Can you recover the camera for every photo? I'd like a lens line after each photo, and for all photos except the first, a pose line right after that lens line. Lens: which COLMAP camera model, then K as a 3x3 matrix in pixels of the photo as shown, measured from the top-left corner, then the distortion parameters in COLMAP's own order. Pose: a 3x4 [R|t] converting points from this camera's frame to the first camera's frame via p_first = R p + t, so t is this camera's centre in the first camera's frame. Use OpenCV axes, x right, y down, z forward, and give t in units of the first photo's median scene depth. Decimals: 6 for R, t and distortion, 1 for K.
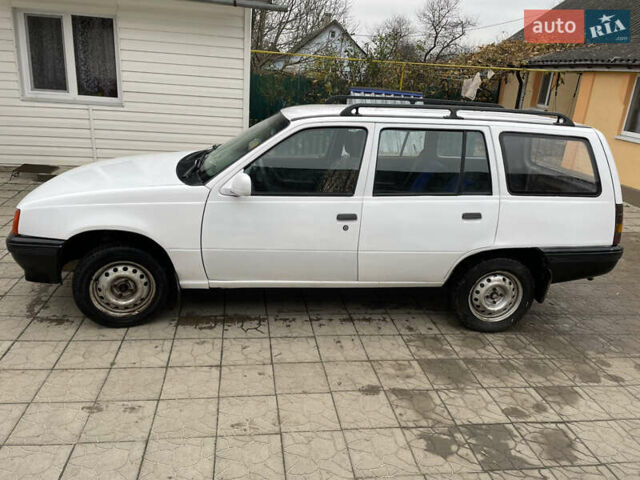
lens RADIAL K [[470.3, 0, 320.0], [0, 470.3, 240.0], [0, 0, 1]] dist [0.060718, -0.077908]
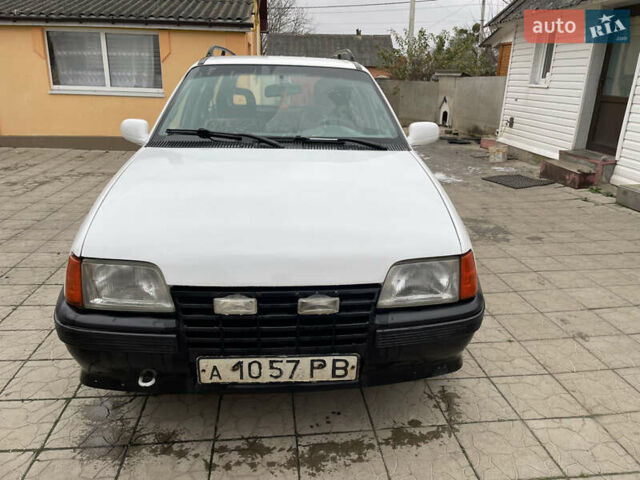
lens RADIAL K [[470.3, 0, 320.0], [0, 470.3, 240.0], [0, 0, 1]] dist [0.060718, -0.077908]
pose [[0.063737, -0.388136, 0.919395, -1.202625], [0.316365, 0.881610, 0.350253, -0.343962], [-0.946494, 0.268540, 0.178984, 1.106220]]
